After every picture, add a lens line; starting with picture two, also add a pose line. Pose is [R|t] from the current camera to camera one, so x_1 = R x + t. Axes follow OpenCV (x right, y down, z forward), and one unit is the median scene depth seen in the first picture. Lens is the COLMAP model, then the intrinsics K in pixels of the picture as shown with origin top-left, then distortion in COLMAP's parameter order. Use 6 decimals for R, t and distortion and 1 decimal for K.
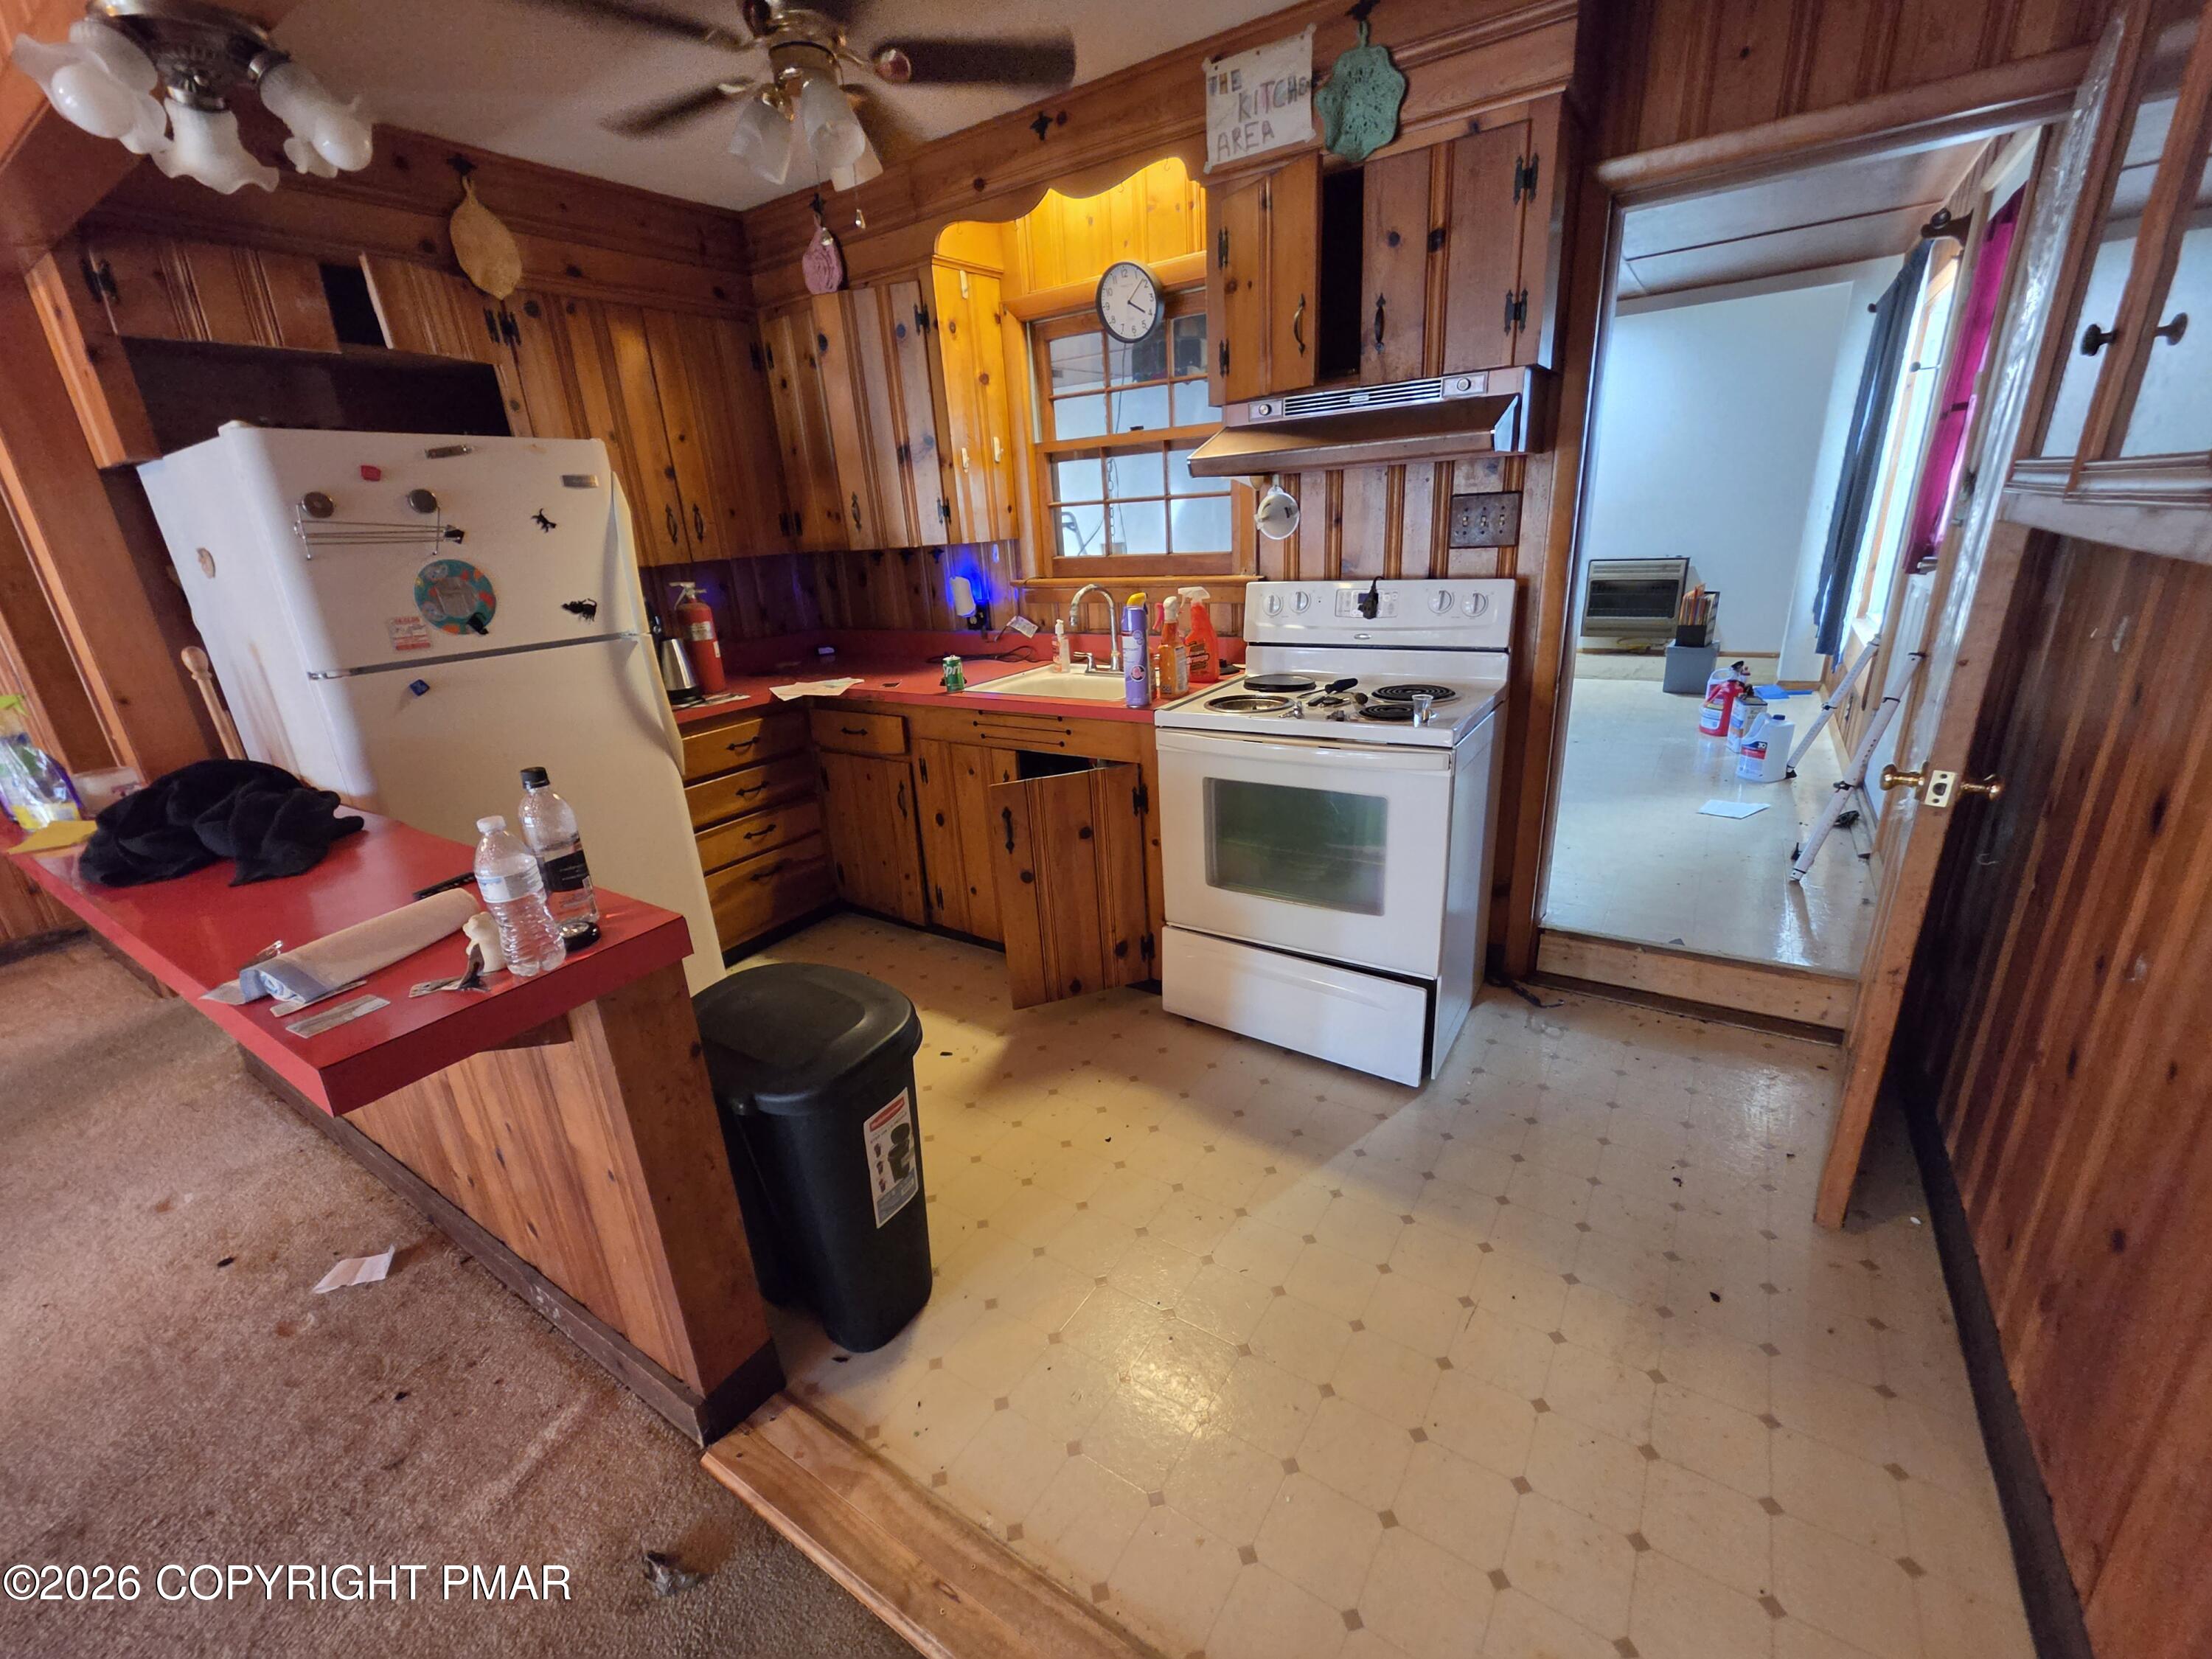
lens RADIAL K [[912.1, 0, 1107.9], [0, 912.1, 825.8], [0, 0, 1]] dist [0.004509, 0.000654]
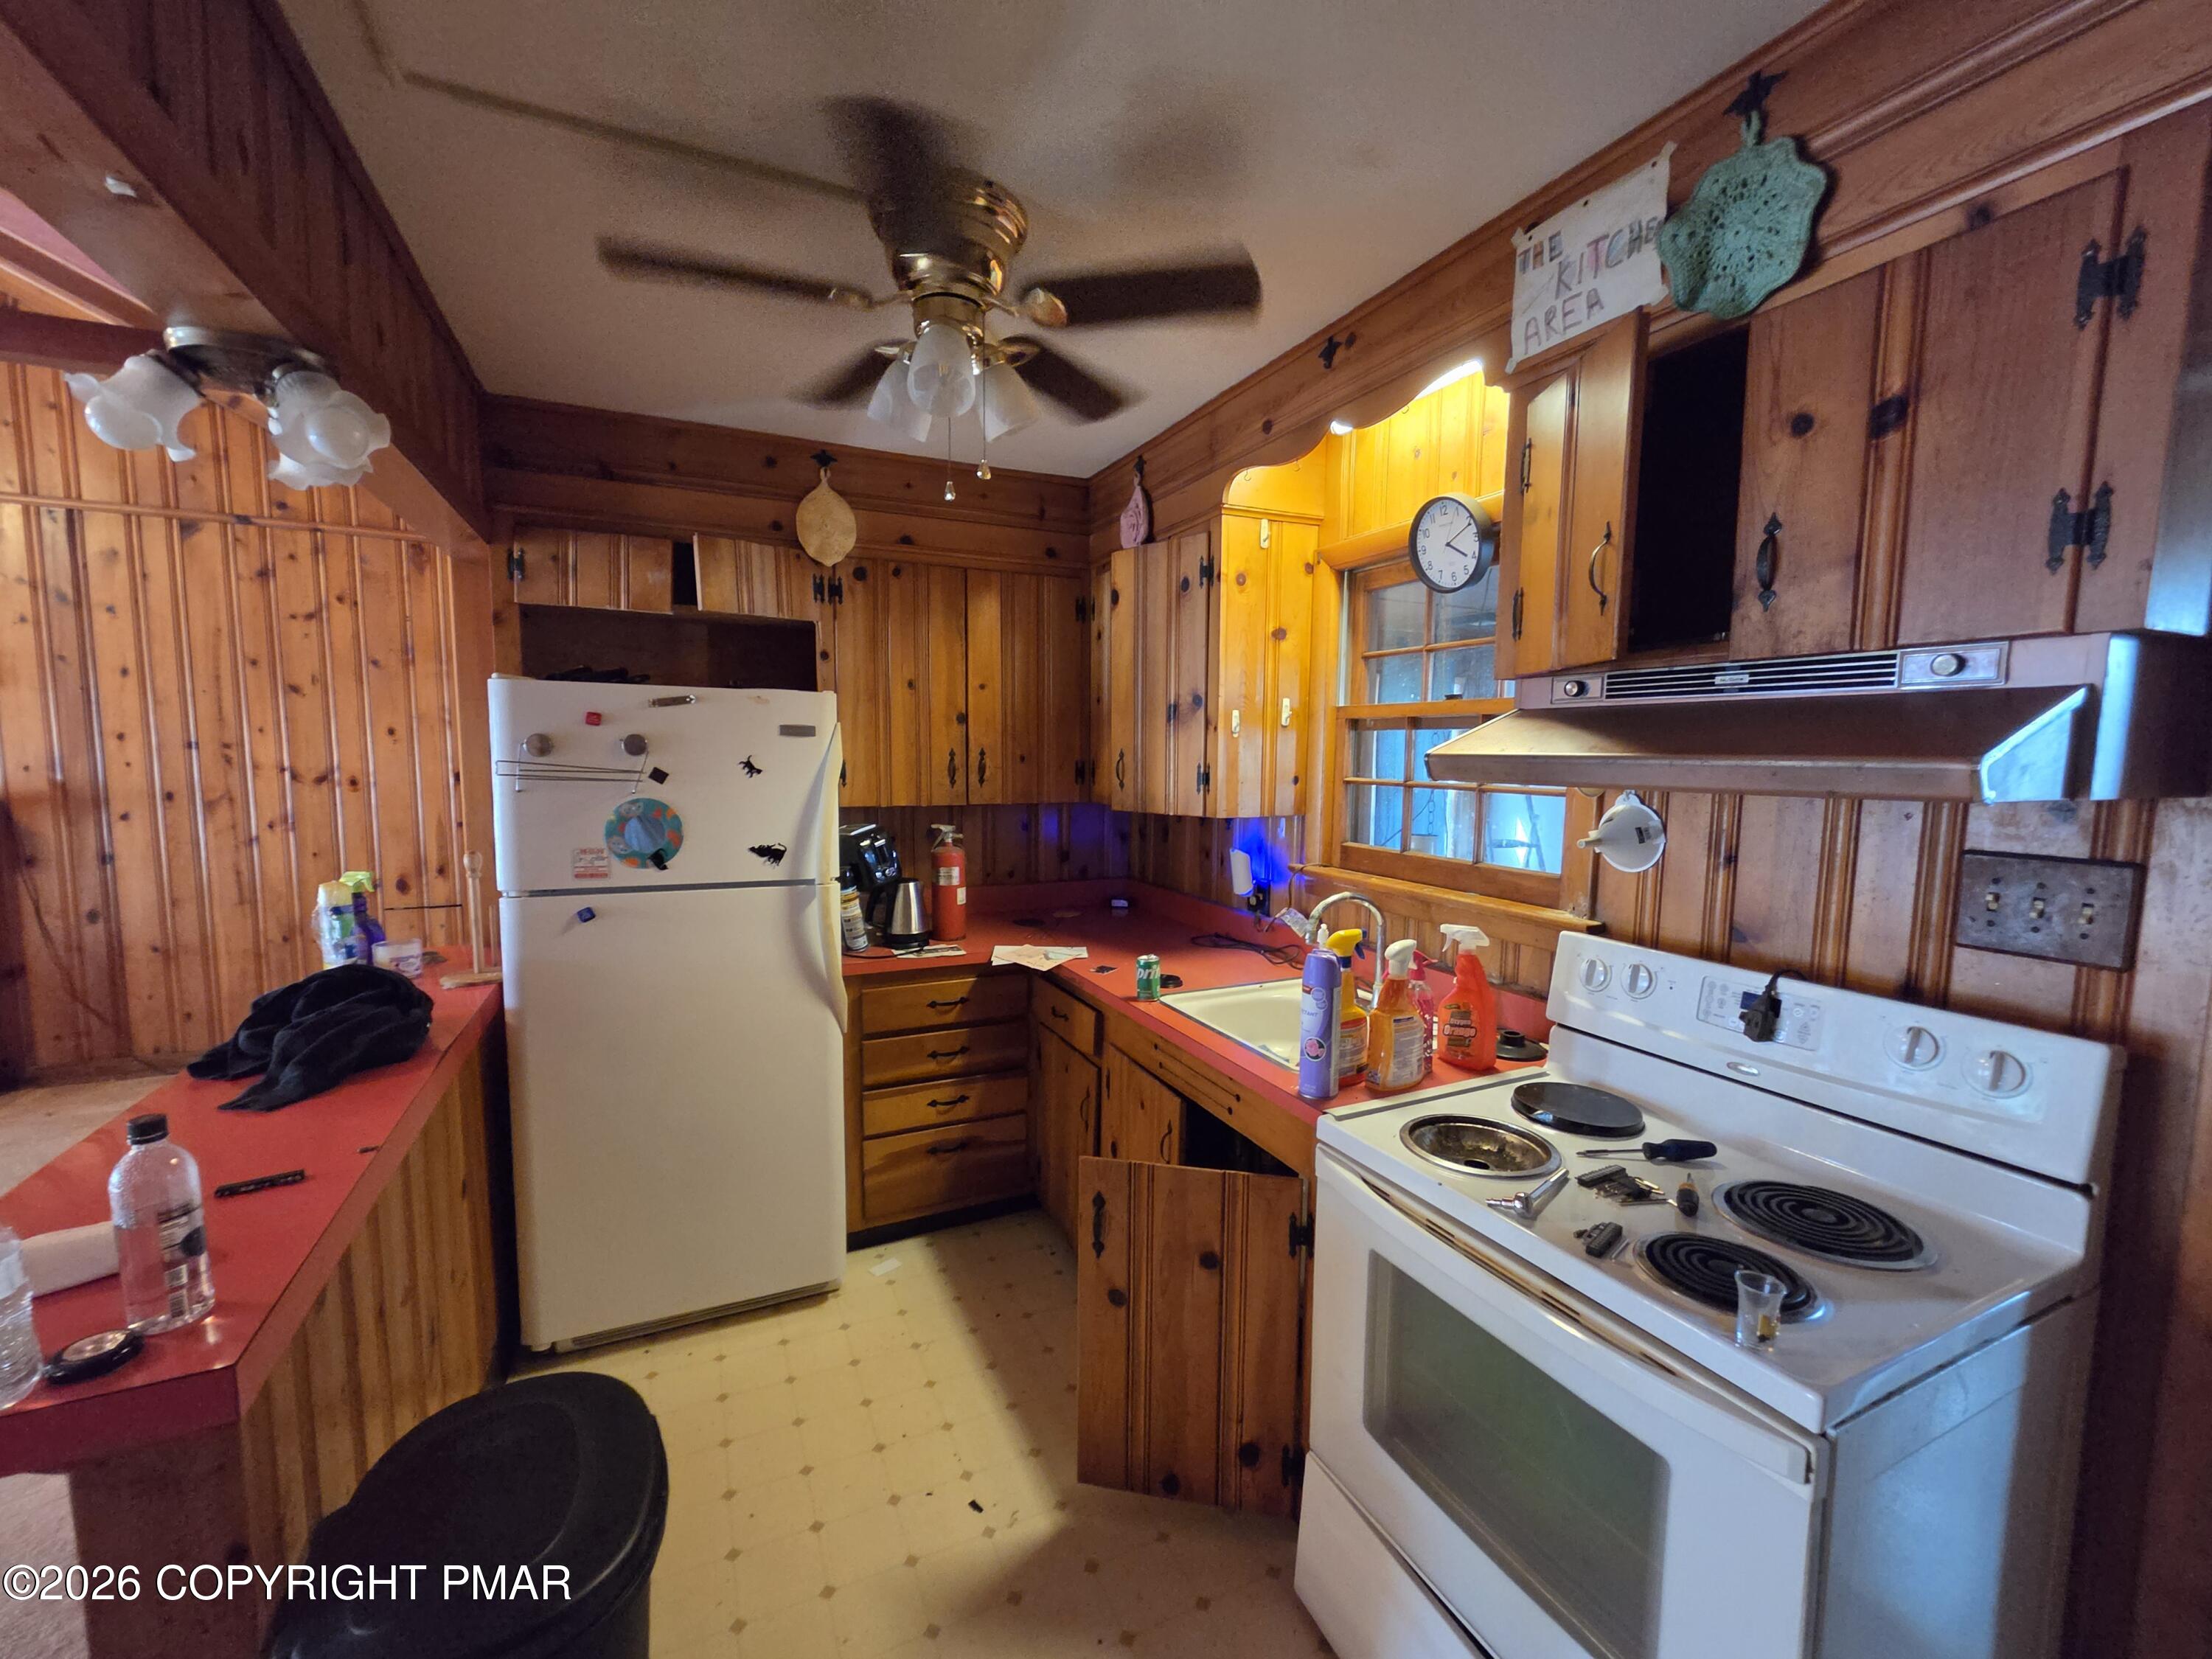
lens RADIAL K [[912.1, 0, 1114.5], [0, 912.1, 840.0], [0, 0, 1]] dist [0.004509, 0.000654]
pose [[0.857763, 0.121195, -0.499555, 0.221723], [-0.226110, 0.961702, -0.154929, -0.175926], [0.461646, 0.245847, 0.852316, 0.321344]]
